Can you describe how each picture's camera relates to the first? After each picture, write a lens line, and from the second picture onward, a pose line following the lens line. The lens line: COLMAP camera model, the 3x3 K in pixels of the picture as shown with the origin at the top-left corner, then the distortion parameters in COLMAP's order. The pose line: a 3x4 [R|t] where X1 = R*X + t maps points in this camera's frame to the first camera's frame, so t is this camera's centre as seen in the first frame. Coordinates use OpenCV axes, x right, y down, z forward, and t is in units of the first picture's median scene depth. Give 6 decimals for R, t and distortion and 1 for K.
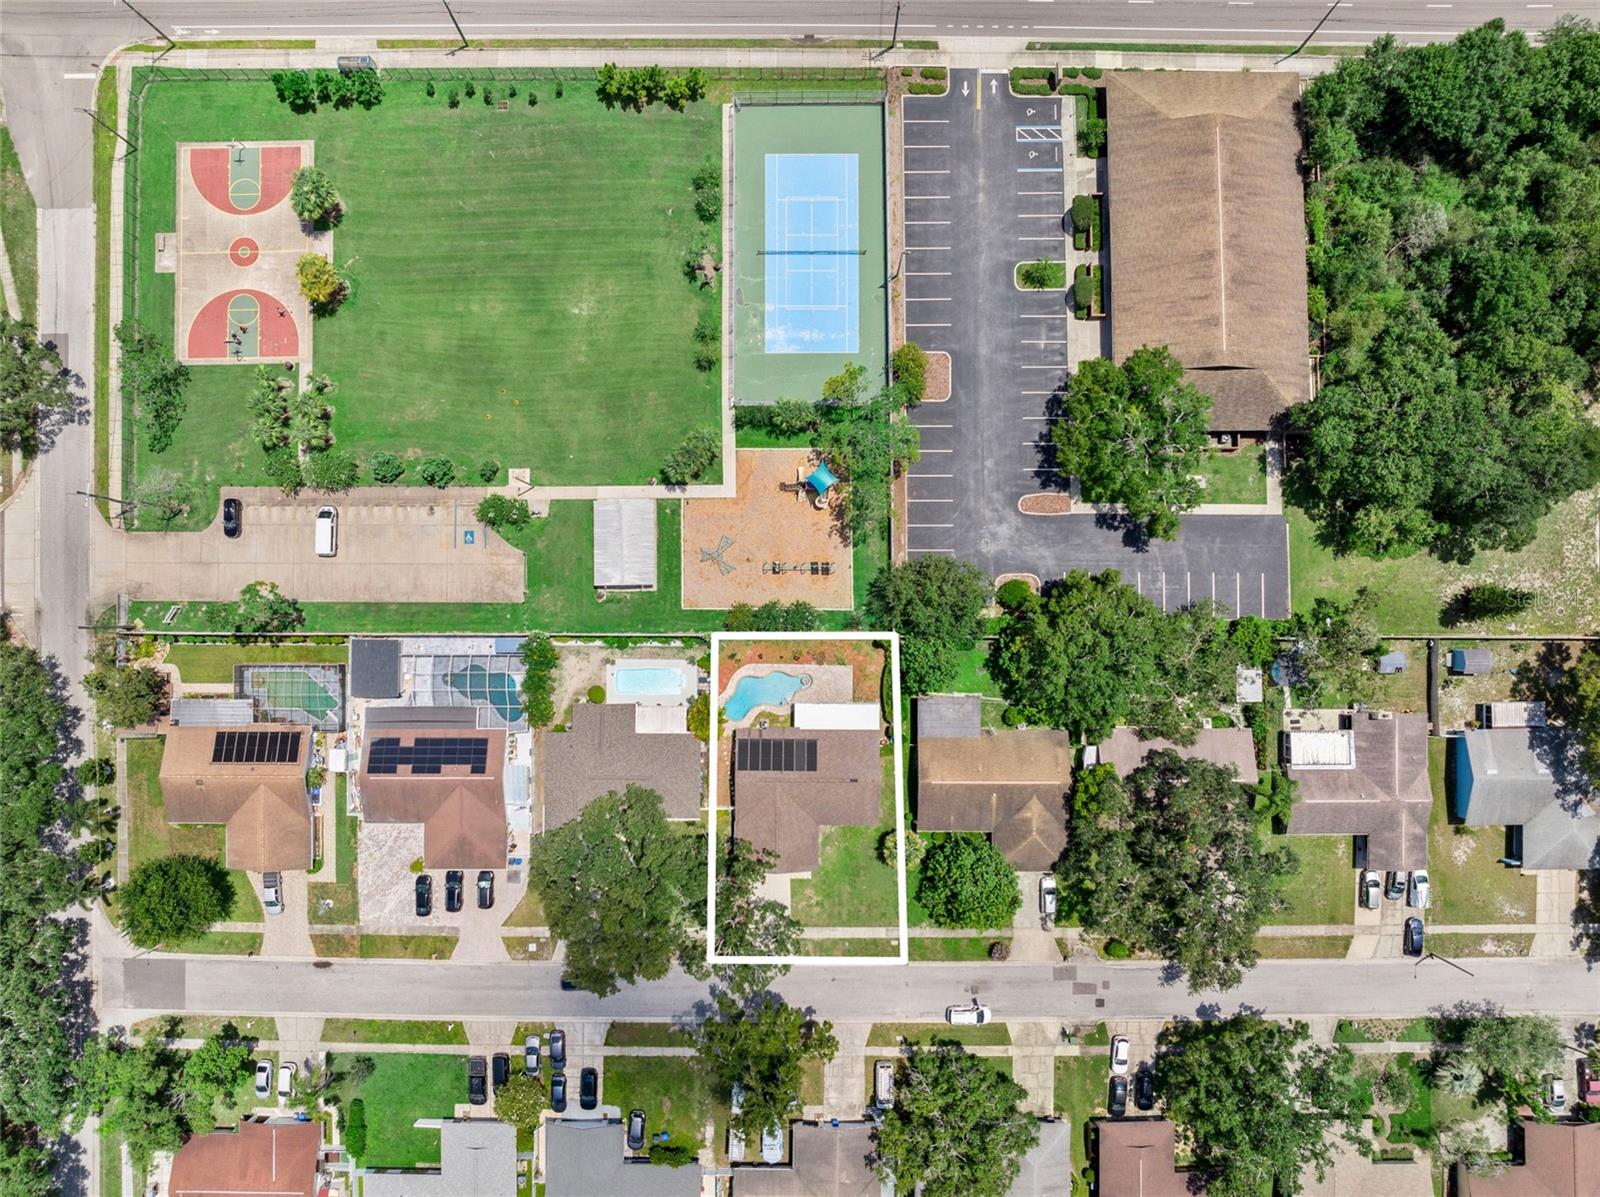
lens RADIAL K [[1114.9, 0, 792.6], [0, 1114.9, 594.5], [0, 0, 1]] dist [-0.053641, 0.024012]
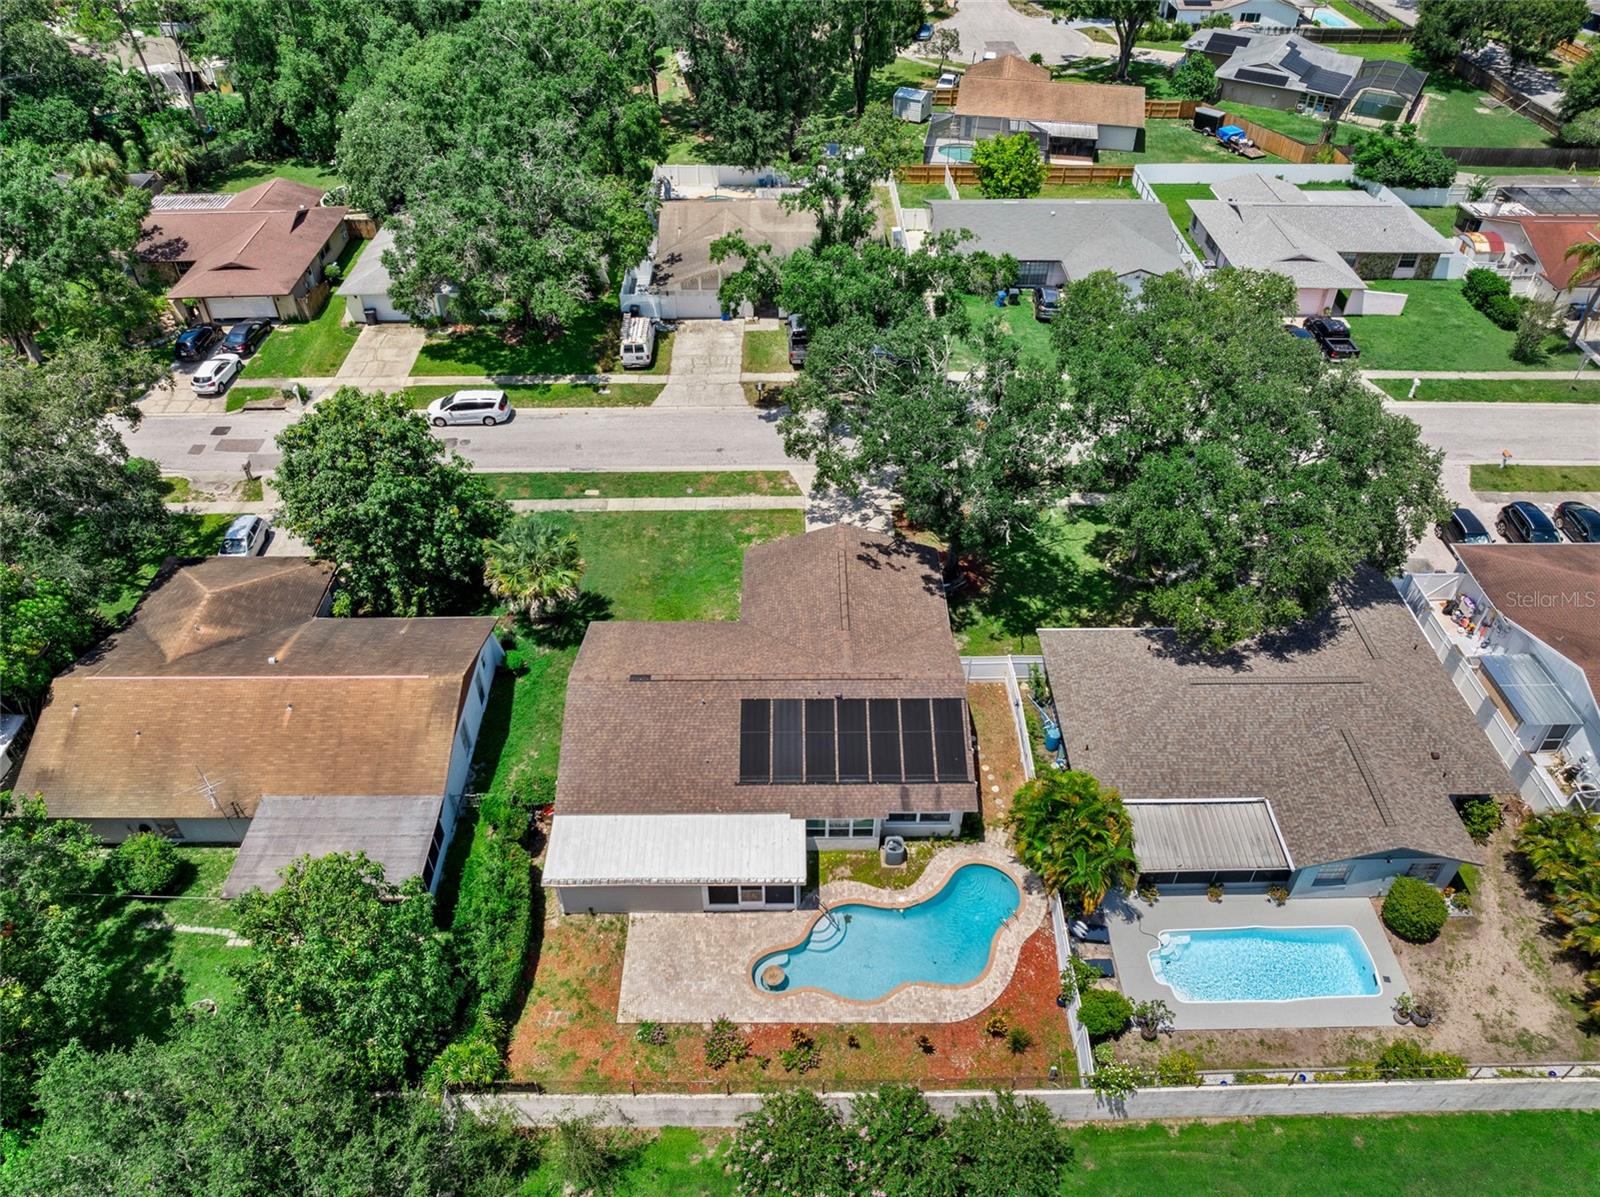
lens RADIAL K [[1114.9, 0, 797.1], [0, 1114.9, 609.1], [0, 0, 1]] dist [-0.053641, 0.024012]
pose [[-0.999894, 0.008518, -0.011835, 0.007357], [-0.014528, -0.651408, 0.758589, -0.092088], [-0.001248, 0.758680, 0.651462, 0.715772]]
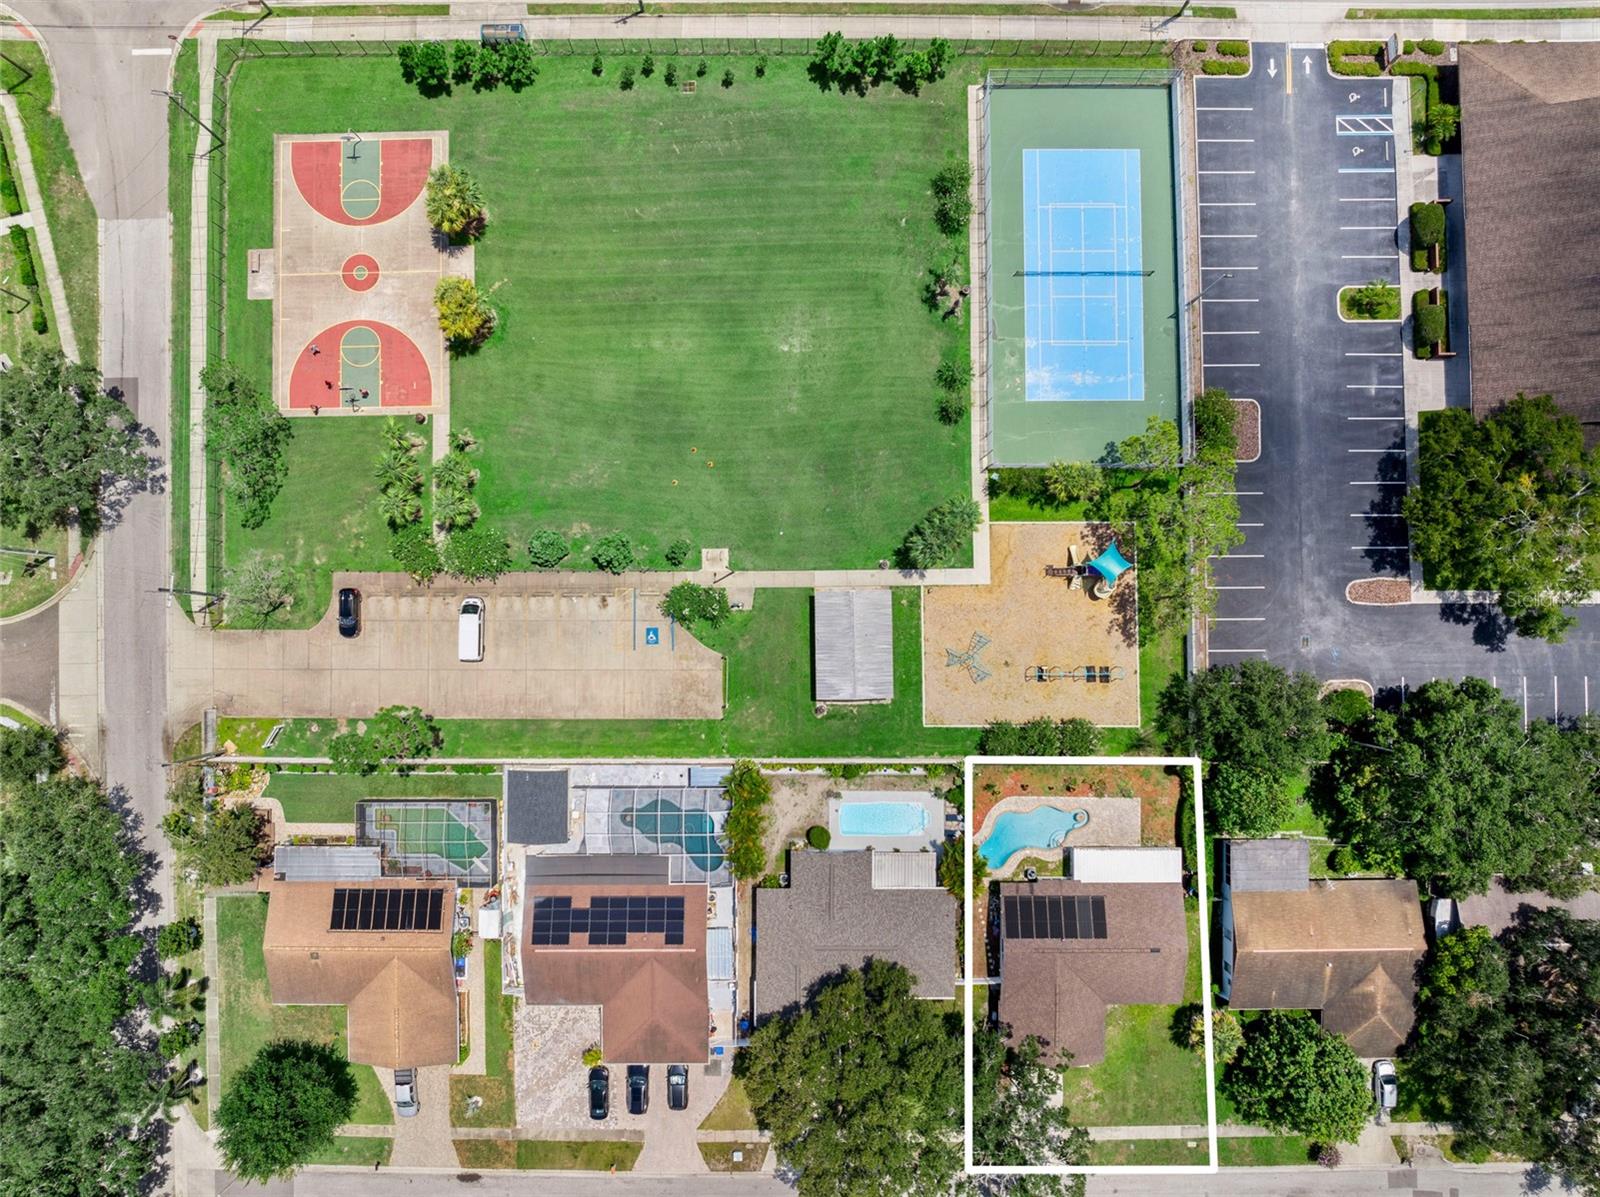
lens RADIAL K [[1114.9, 0, 802.0], [0, 1114.9, 595.7], [0, 0, 1]] dist [-0.053641, 0.024012]
pose [[0.999989, -0.003777, -0.002620, -0.183423], [0.003777, 0.999993, -0.000264, -0.079922], [0.002621, 0.000254, 0.999997, 0.212012]]
